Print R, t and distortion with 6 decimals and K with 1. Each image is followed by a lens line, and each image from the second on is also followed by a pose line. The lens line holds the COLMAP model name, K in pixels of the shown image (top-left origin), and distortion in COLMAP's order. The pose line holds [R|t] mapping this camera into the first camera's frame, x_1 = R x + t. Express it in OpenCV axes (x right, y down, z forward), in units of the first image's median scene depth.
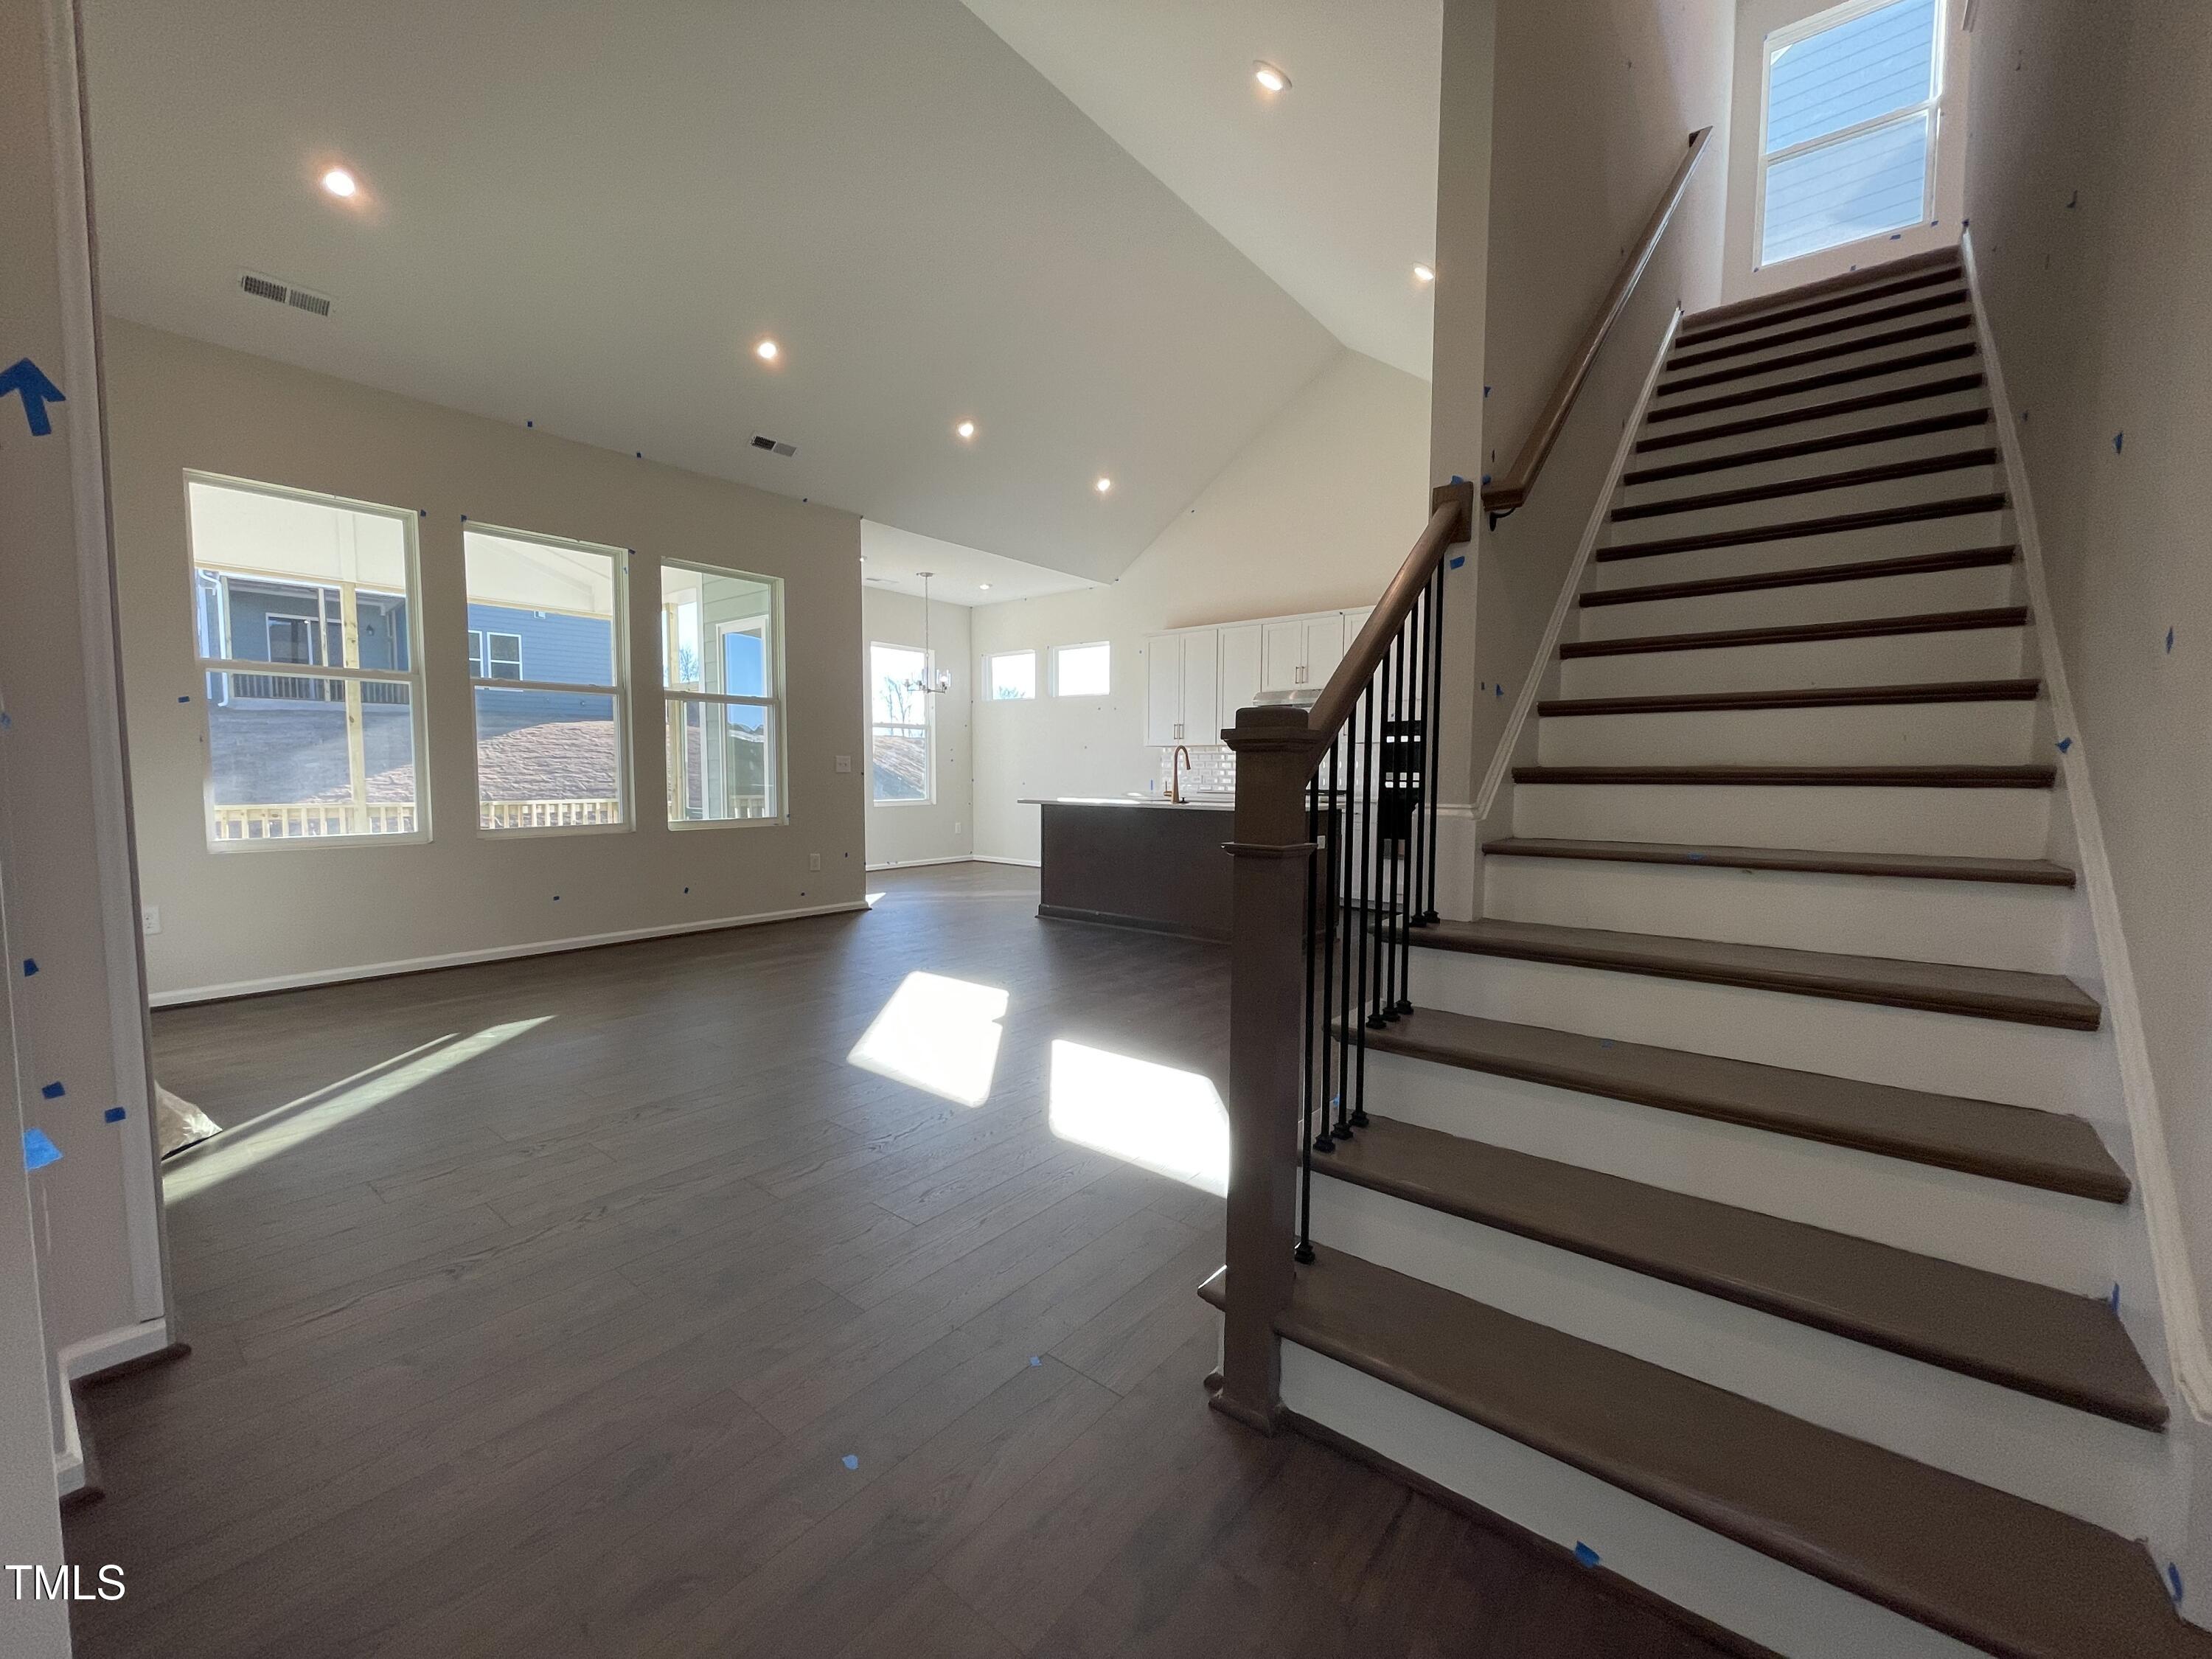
lens RADIAL K [[887.8, 0, 1087.3], [0, 887.8, 839.1], [0, 0, 1]] dist [-0.004194, 0.000908]
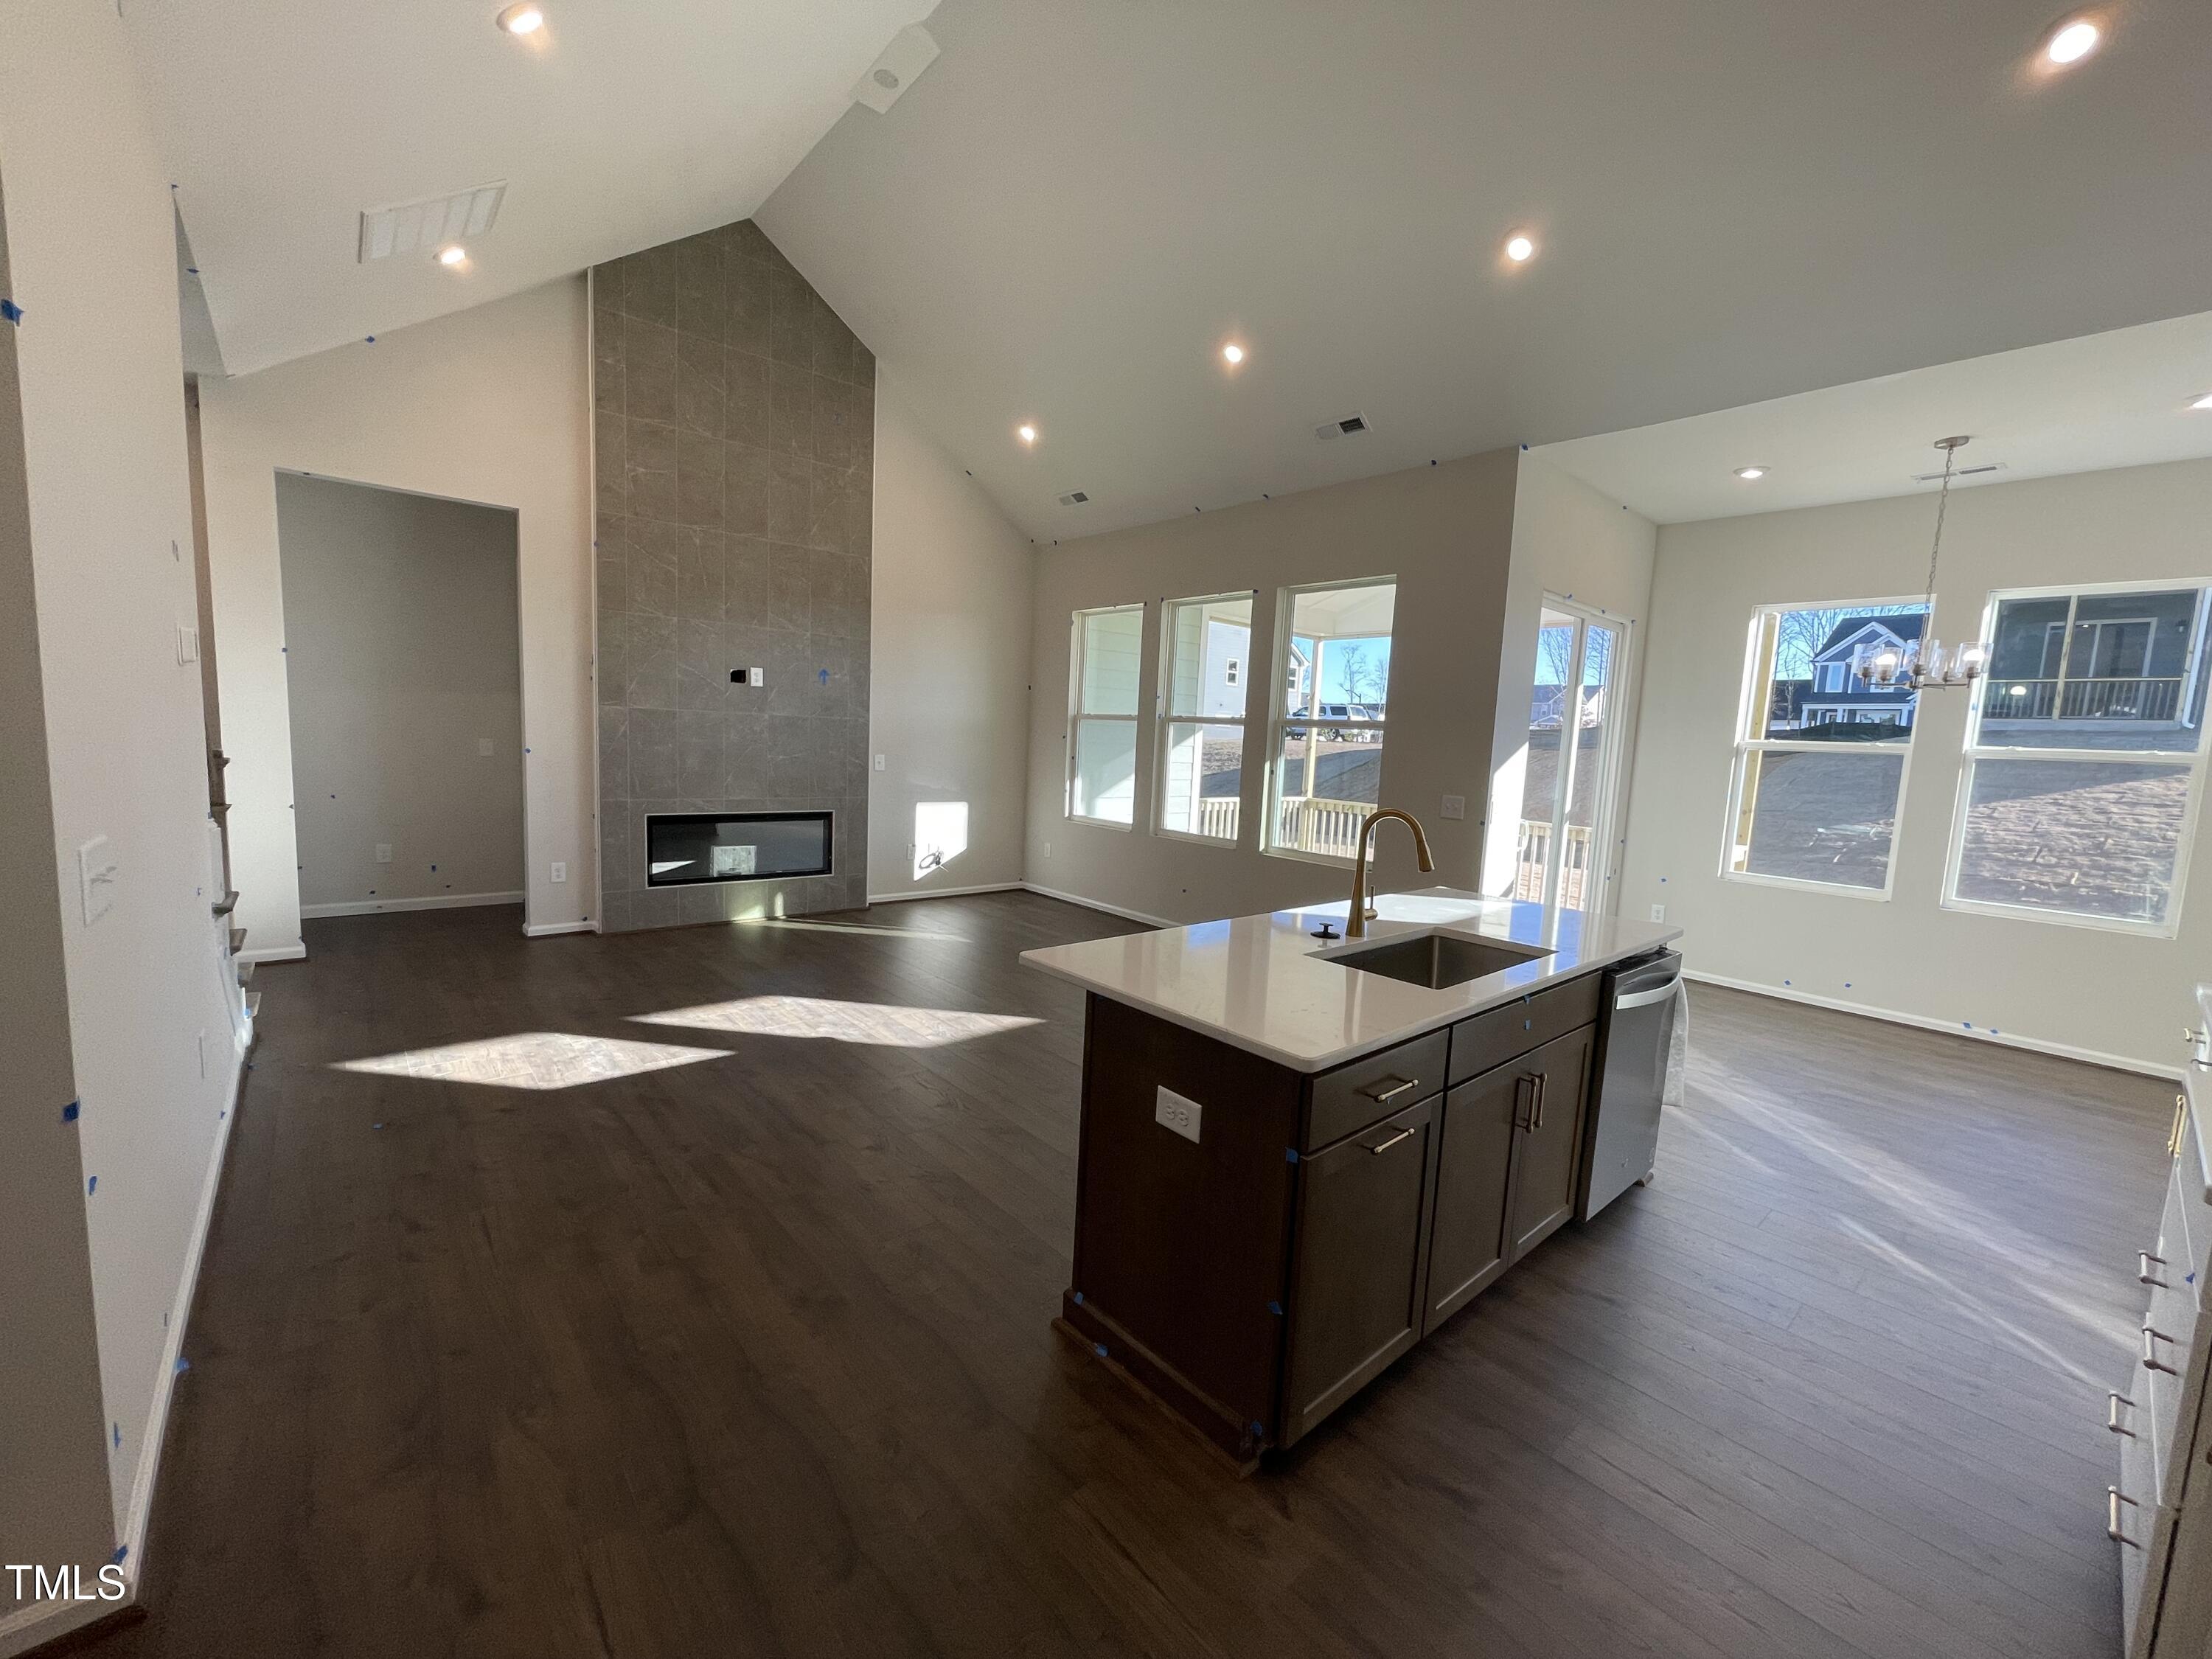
lens RADIAL K [[887.8, 0, 1104.4], [0, 887.8, 835.7], [0, 0, 1]] dist [-0.004194, 0.000908]
pose [[-0.173247, 0.099632, -0.979826, 0.611164], [-0.124830, 0.984625, 0.122192, -0.142536], [0.976935, 0.143481, -0.158147, 1.054603]]
